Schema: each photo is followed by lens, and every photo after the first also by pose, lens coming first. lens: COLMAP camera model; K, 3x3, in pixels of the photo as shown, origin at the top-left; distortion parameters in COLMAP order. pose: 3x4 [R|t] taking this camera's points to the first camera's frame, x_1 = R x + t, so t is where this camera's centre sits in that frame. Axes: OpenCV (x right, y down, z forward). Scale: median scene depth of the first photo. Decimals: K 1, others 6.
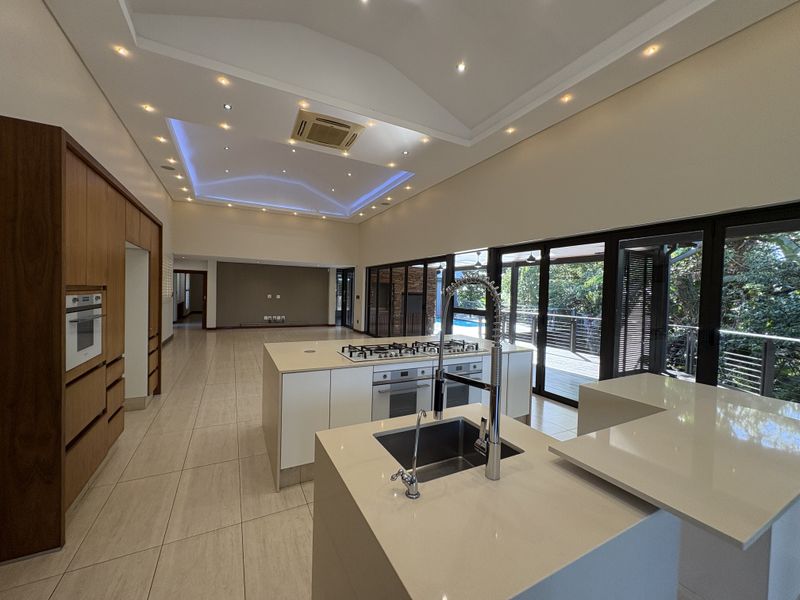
lens RADIAL K [[317.7, 0, 398.2], [0, 317.7, 298.1], [0, 0, 1]] dist [-0.005926, 0.000274]
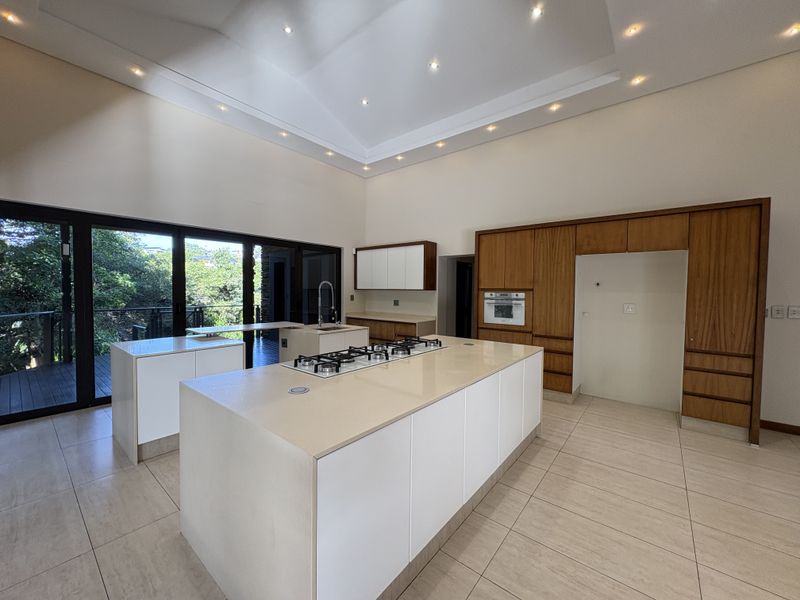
lens RADIAL K [[317.7, 0, 399.0], [0, 317.7, 299.6], [0, 0, 1]] dist [-0.005926, 0.000274]
pose [[-0.918293, -0.024640, -0.395133, 0.123419], [-0.042950, 0.998371, 0.037558, -0.003965], [0.393564, 0.051460, -0.917856, 0.644604]]
